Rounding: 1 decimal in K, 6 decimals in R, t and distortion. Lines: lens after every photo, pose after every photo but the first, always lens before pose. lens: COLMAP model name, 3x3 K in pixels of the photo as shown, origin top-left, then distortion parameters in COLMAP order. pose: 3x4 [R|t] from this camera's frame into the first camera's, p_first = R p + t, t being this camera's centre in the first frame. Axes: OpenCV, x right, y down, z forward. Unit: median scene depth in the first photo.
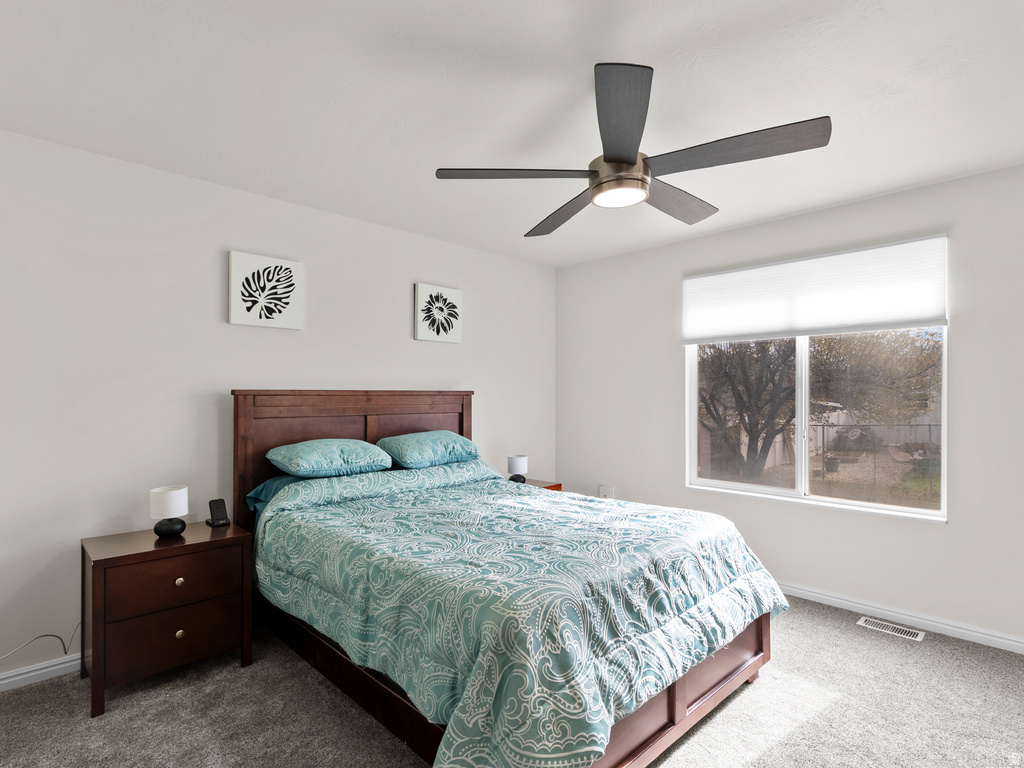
lens RADIAL K [[529.2, 0, 514.0], [0, 529.2, 390.5], [0, 0, 1]] dist [-0.002723, 0.000909]
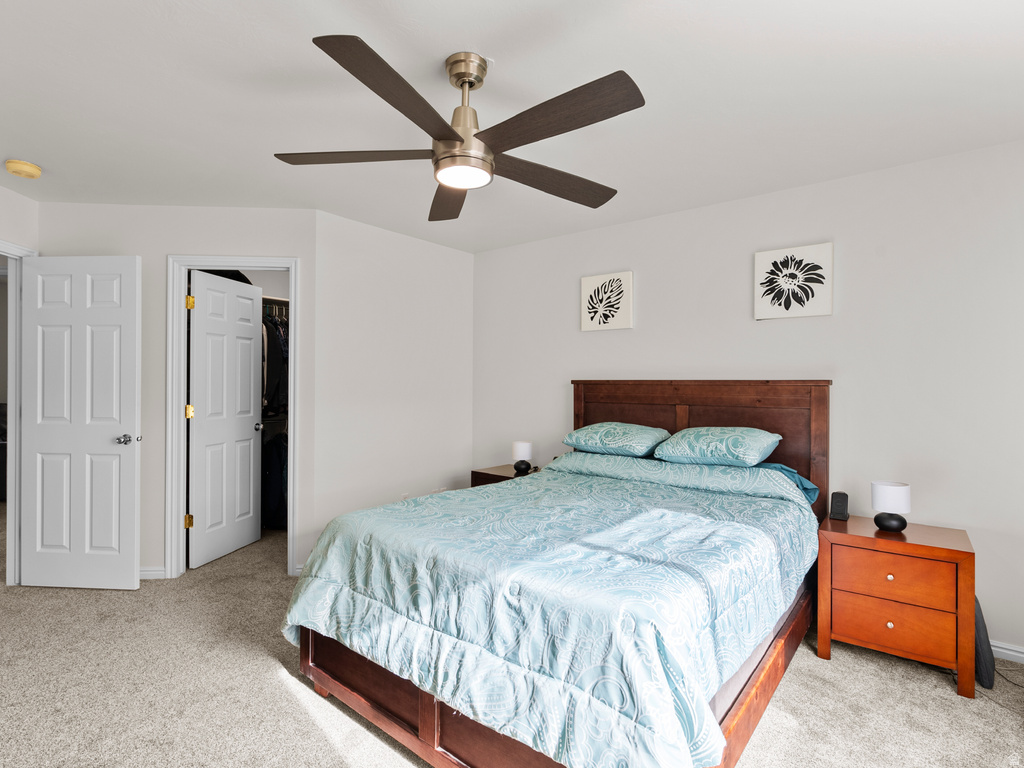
lens RADIAL K [[529.2, 0, 514.2], [0, 529.2, 380.6], [0, 0, 1]] dist [-0.002723, 0.000909]
pose [[0.110278, -0.003073, -0.993896, 0.748586], [0.001787, 0.999994, -0.002894, 0.003438], [0.993899, -0.001457, 0.110283, 0.634942]]
